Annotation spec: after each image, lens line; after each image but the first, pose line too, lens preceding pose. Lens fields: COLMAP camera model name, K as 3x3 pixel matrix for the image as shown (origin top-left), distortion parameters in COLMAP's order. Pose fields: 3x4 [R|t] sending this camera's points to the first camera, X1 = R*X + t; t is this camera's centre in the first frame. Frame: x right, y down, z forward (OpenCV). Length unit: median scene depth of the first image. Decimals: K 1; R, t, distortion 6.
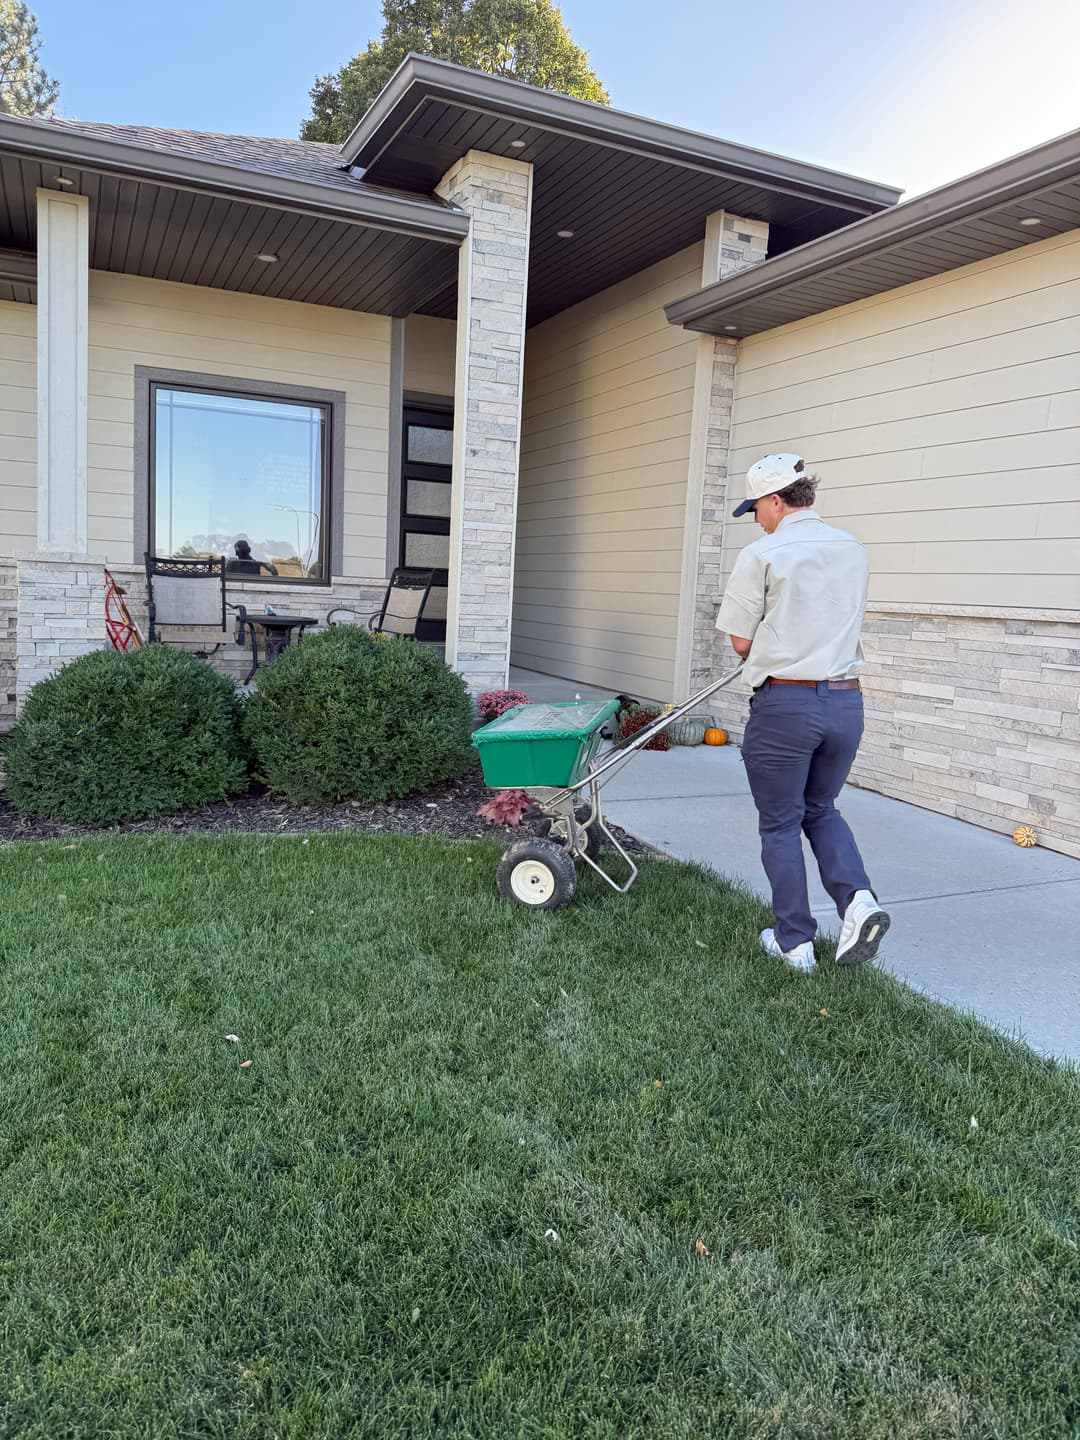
lens RADIAL K [[1003.4, 0, 540.0], [0, 1003.4, 720.0], [0, 0, 1]] dist [0.077914, -0.166387]
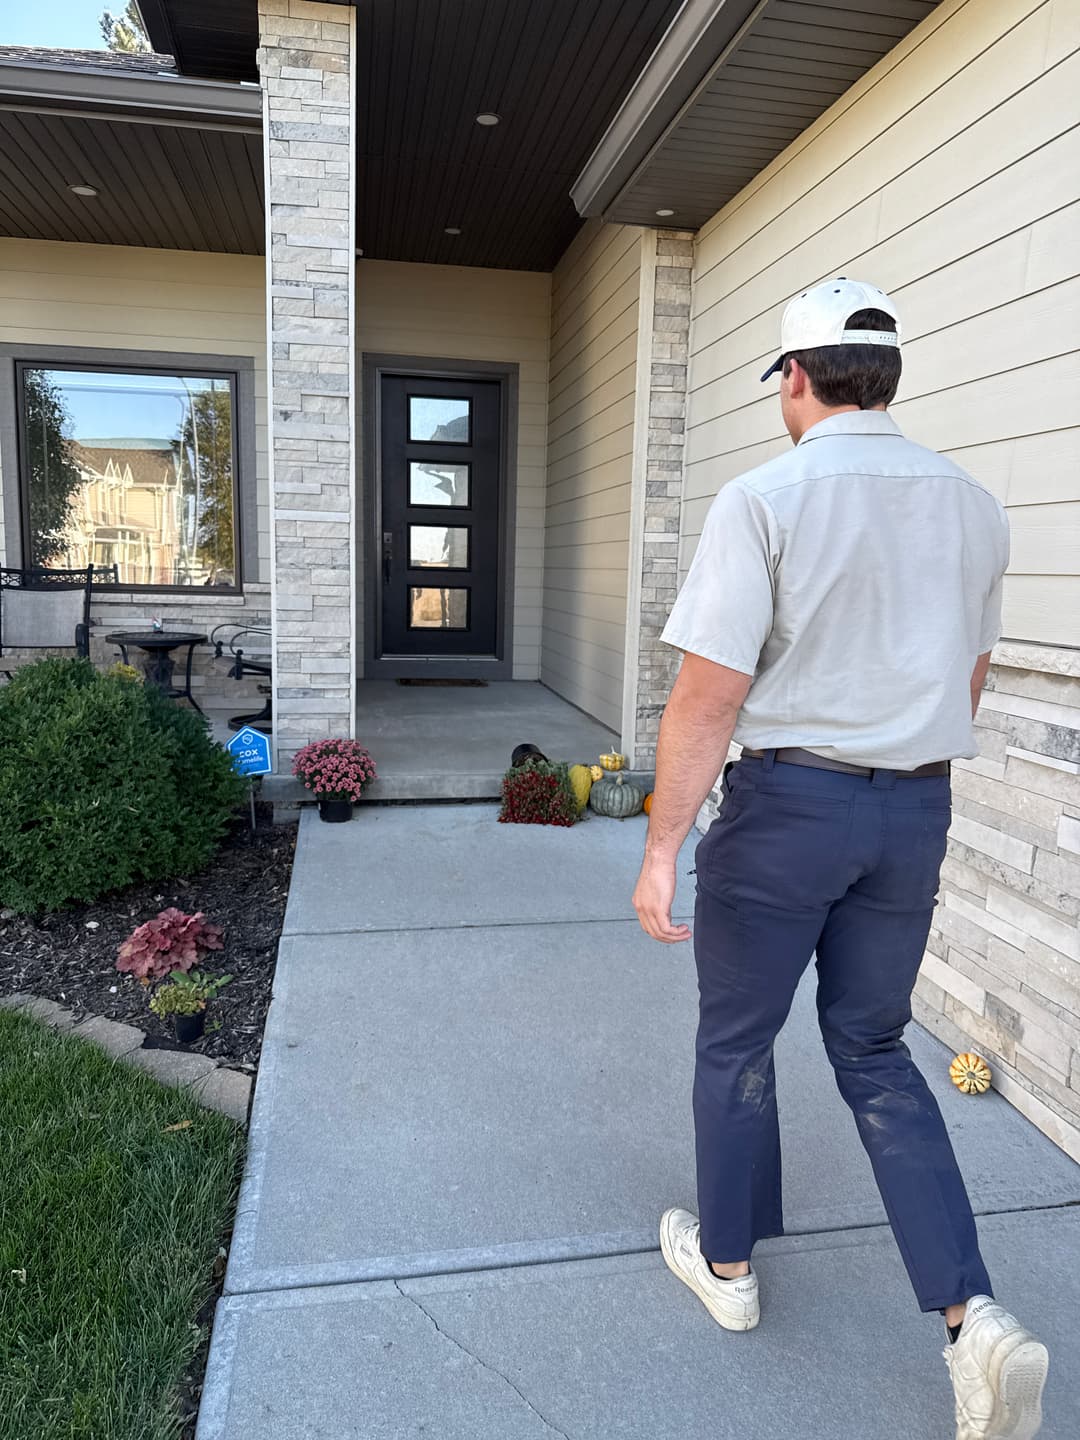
lens RADIAL K [[1016.5, 0, 541.5], [0, 1016.5, 724.4], [0, 0, 1]] dist [0.001435, -0.024680]
pose [[0.967222, 0.016500, -0.253395, 0.294802], [-0.013306, 0.999809, 0.014310, -0.053384], [0.253583, -0.010469, 0.967257, 0.323969]]
